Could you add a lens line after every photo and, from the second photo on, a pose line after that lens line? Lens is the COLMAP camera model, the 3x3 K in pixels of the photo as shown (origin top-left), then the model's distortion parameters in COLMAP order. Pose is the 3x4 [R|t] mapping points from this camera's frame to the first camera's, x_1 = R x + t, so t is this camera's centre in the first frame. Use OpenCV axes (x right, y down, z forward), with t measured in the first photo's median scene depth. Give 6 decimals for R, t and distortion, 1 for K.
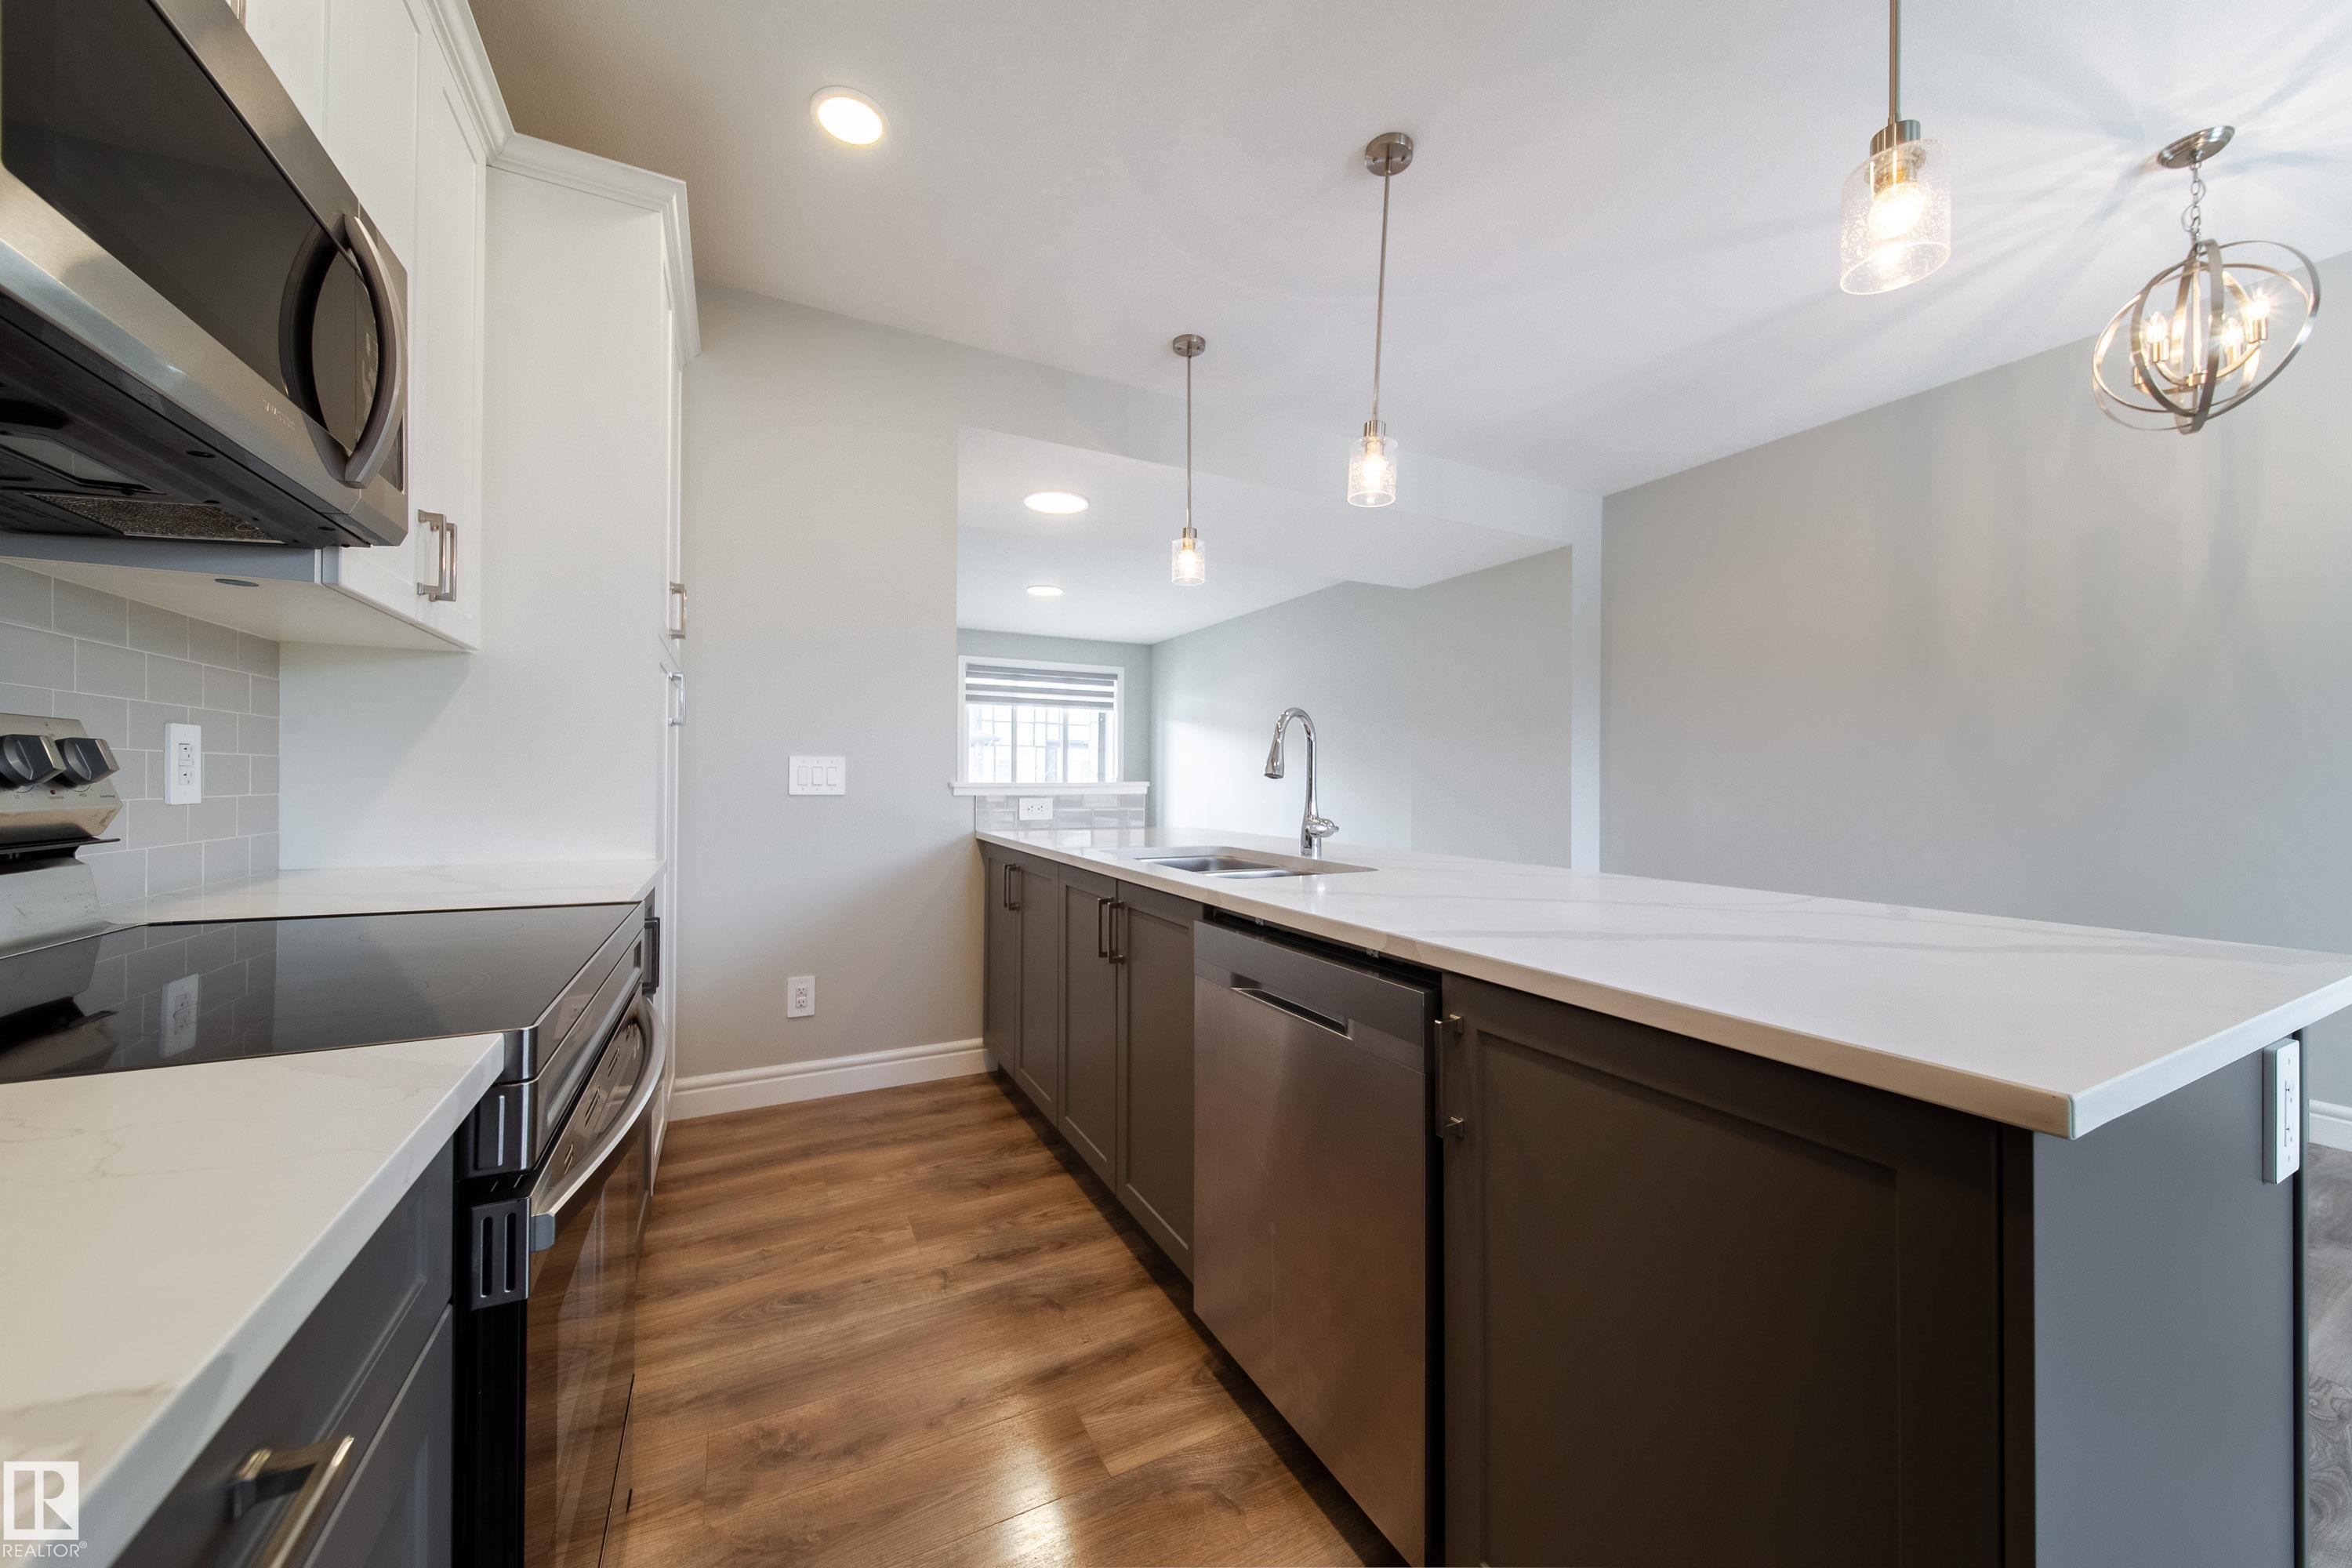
lens RADIAL K [[840.2, 0, 1180.5], [0, 840.2, 777.4], [0, 0, 1]] dist [0.001833, -0.000489]
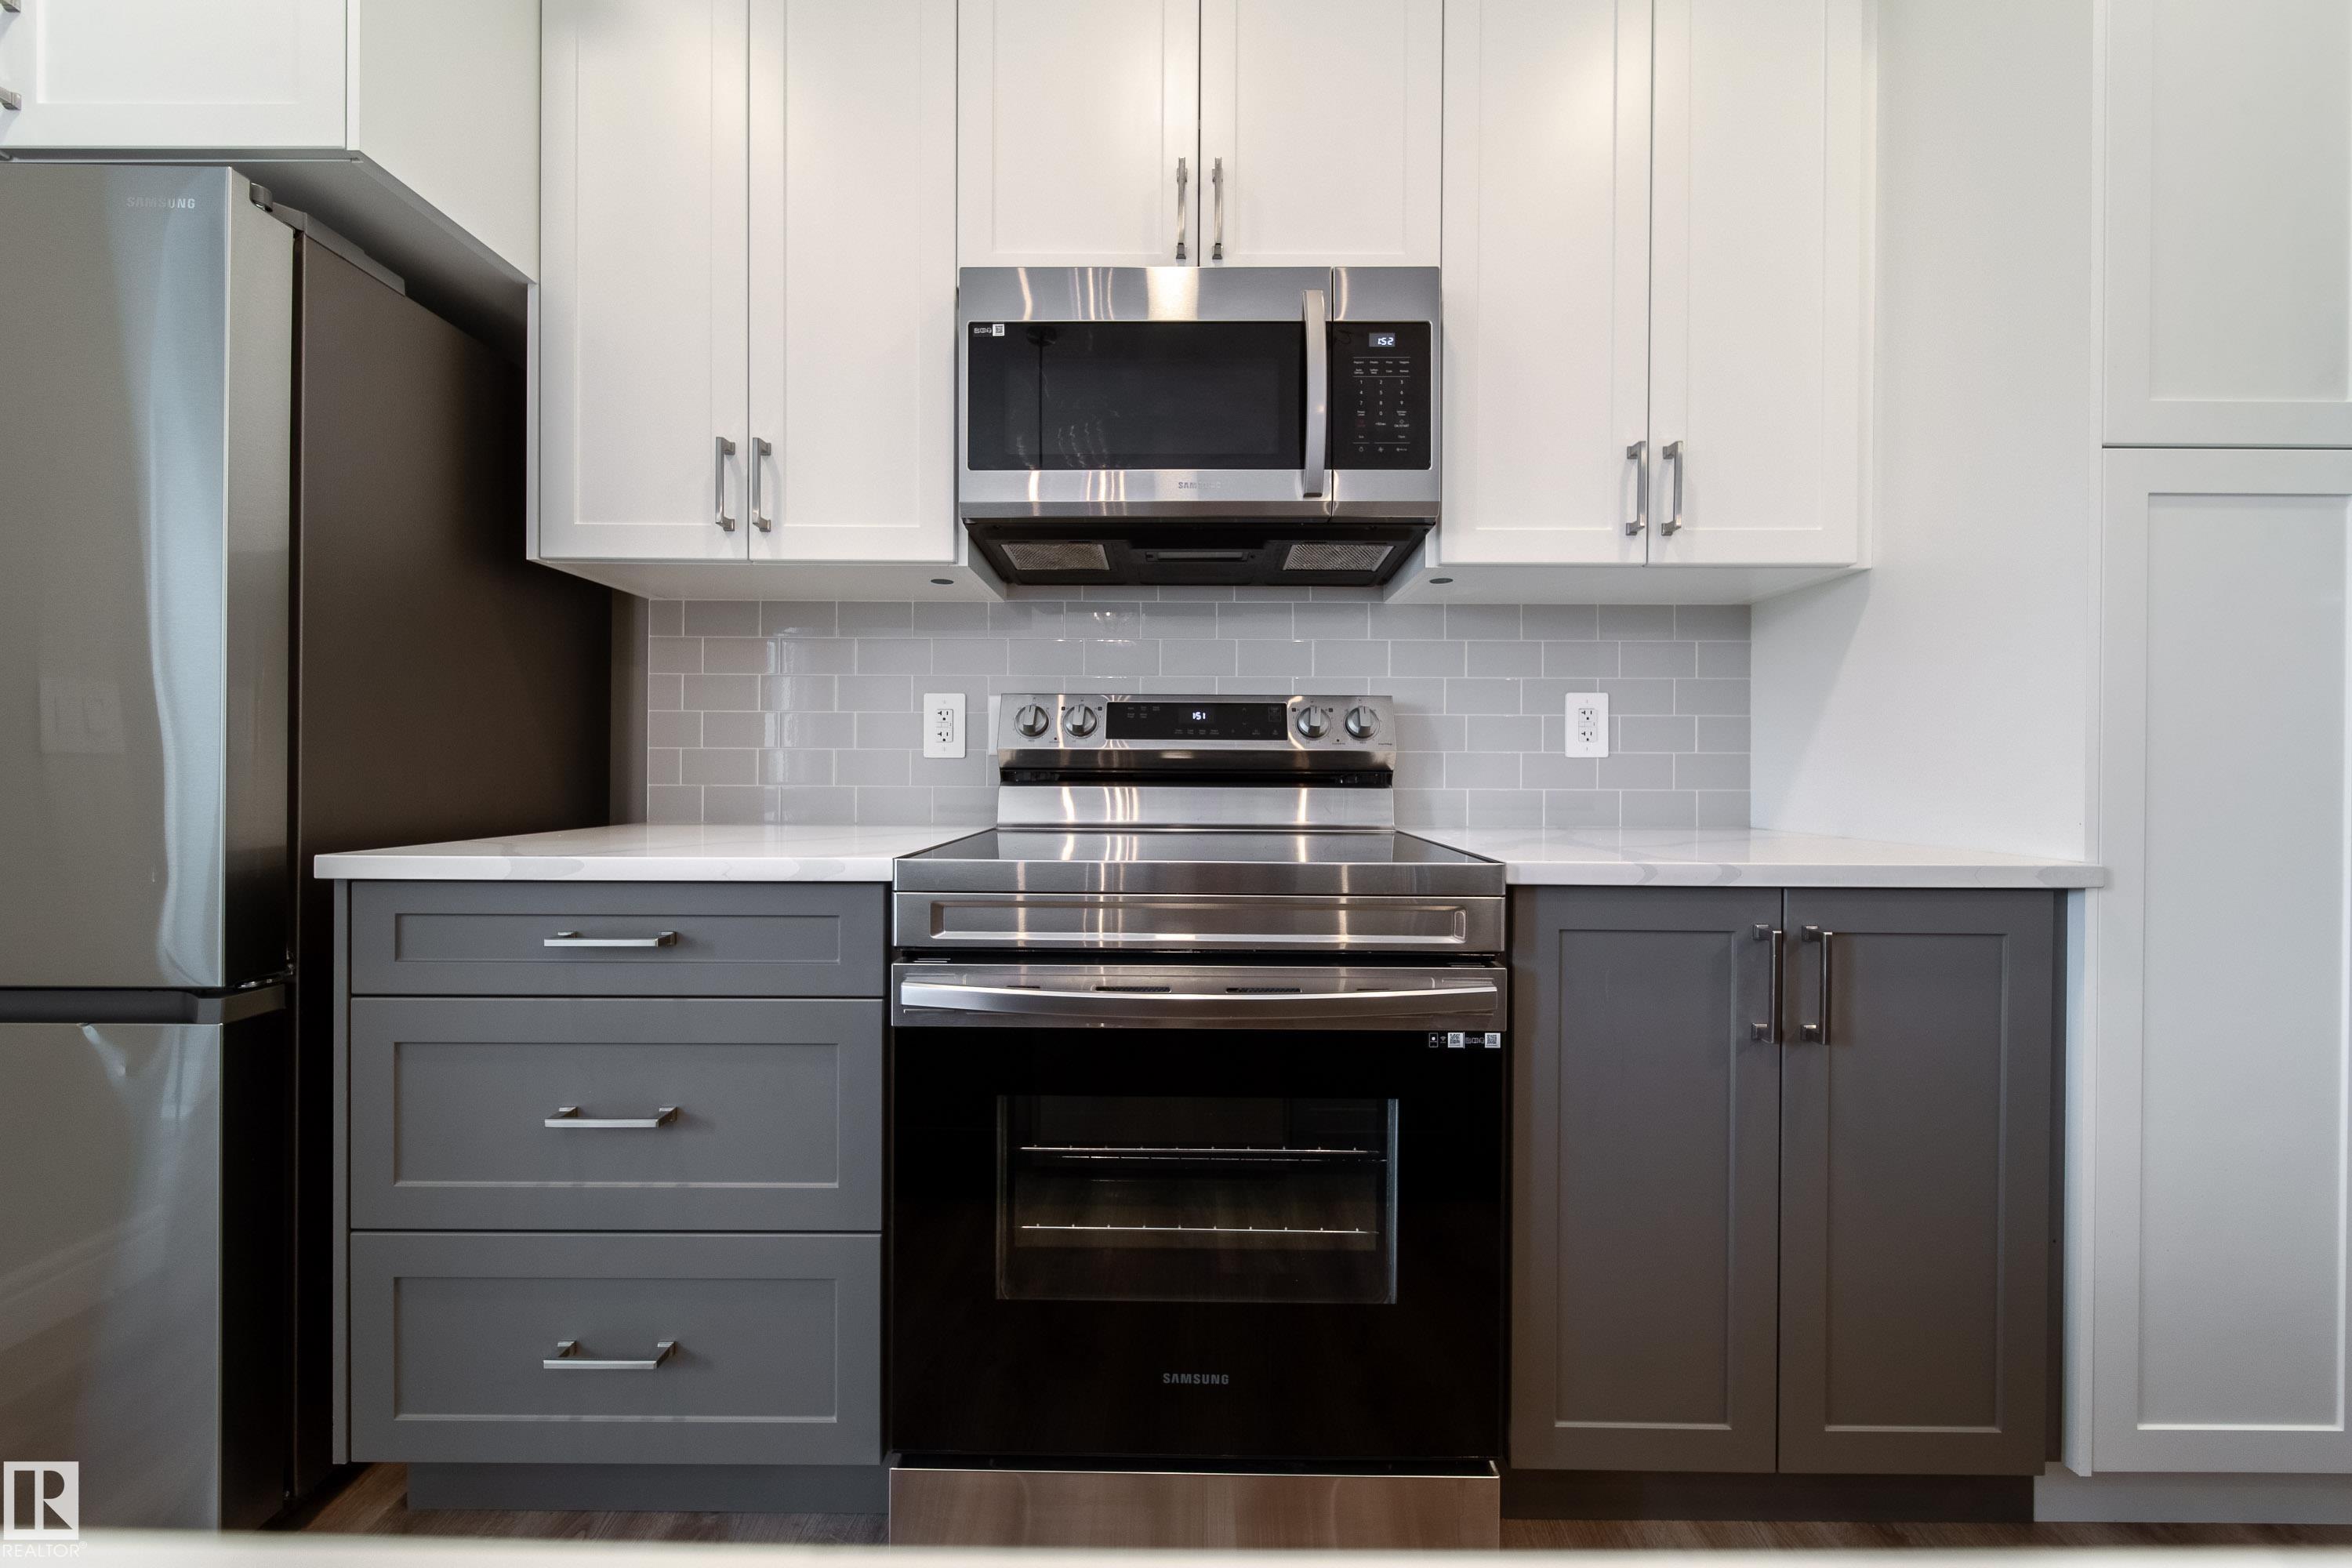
lens RADIAL K [[867.5, 0, 1169.0], [0, 867.5, 777.6], [0, 0, 1]] dist [0.000040, -0.000113]
pose [[-0.464445, 0.000113, -0.885602, 0.136317], [-0.005063, 0.999983, 0.002783, 0.036854], [0.885588, 0.005776, -0.464436, 0.636928]]
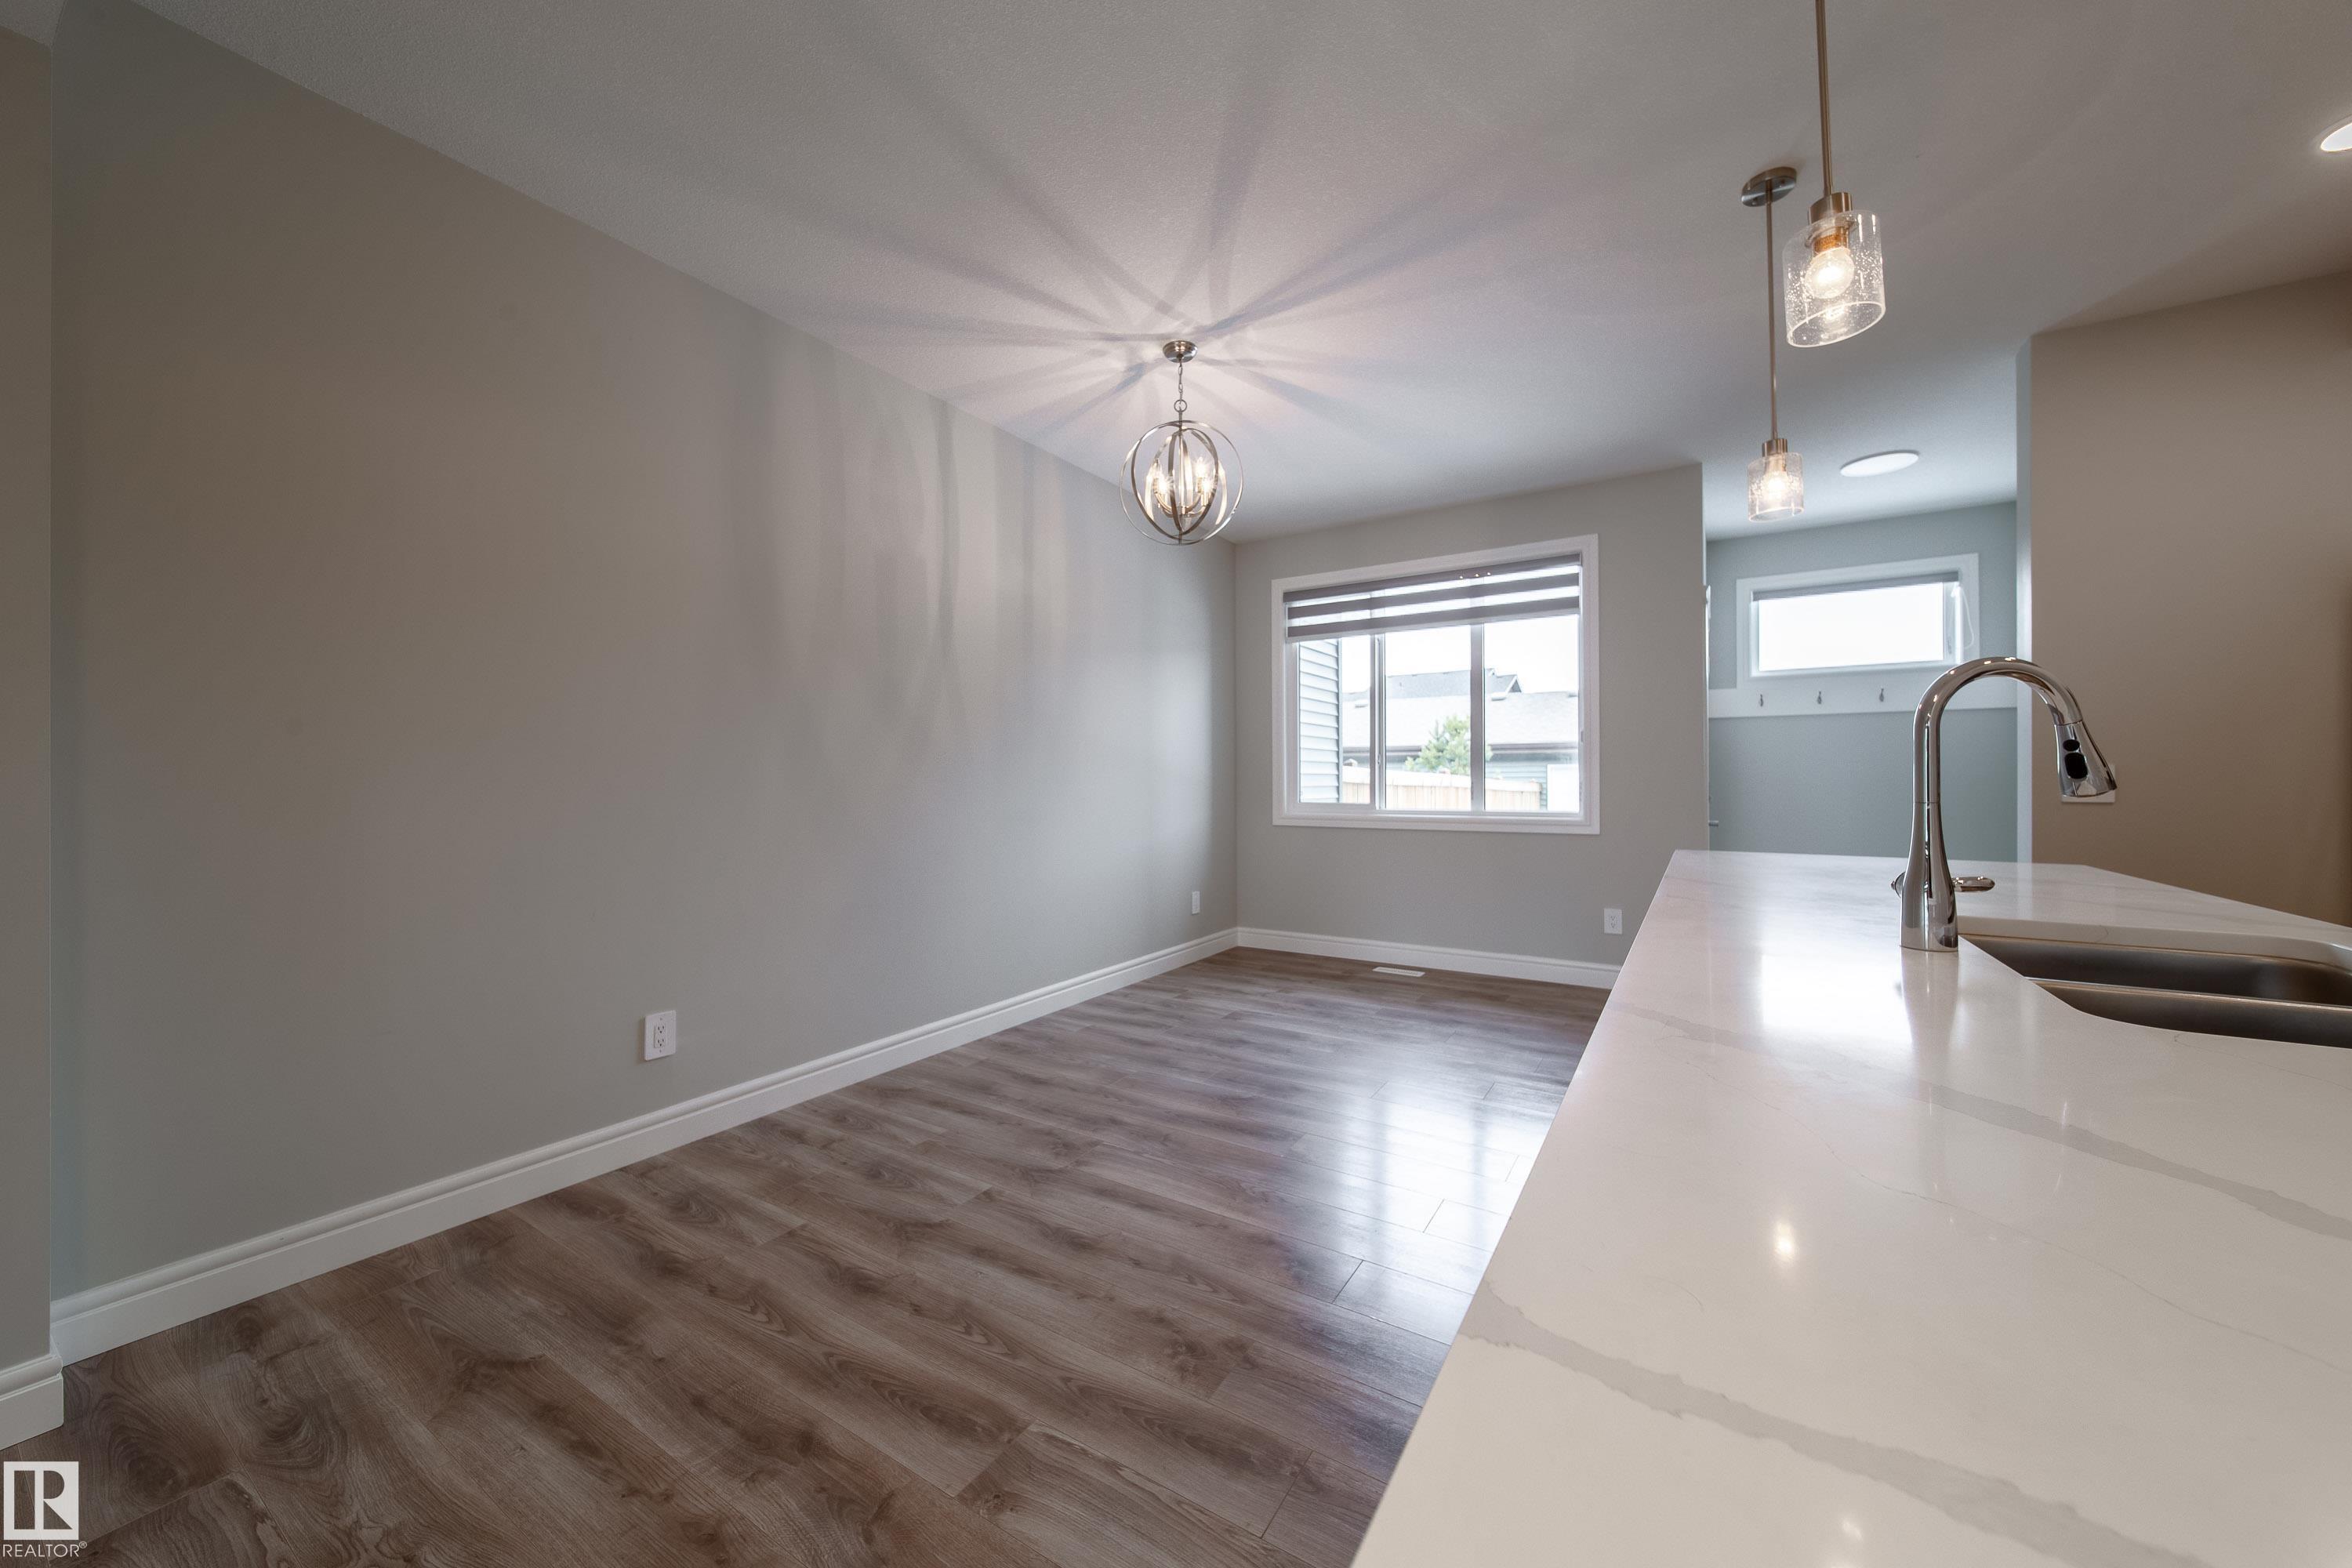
lens RADIAL K [[840.2, 0, 1180.5], [0, 840.2, 777.4], [0, 0, 1]] dist [0.001833, -0.000489]
pose [[-0.505948, -0.002849, 0.862559, -0.051021], [-0.002285, 0.999995, 0.001962, -0.011815], [-0.862561, -0.000979, -0.505952, 1.625427]]
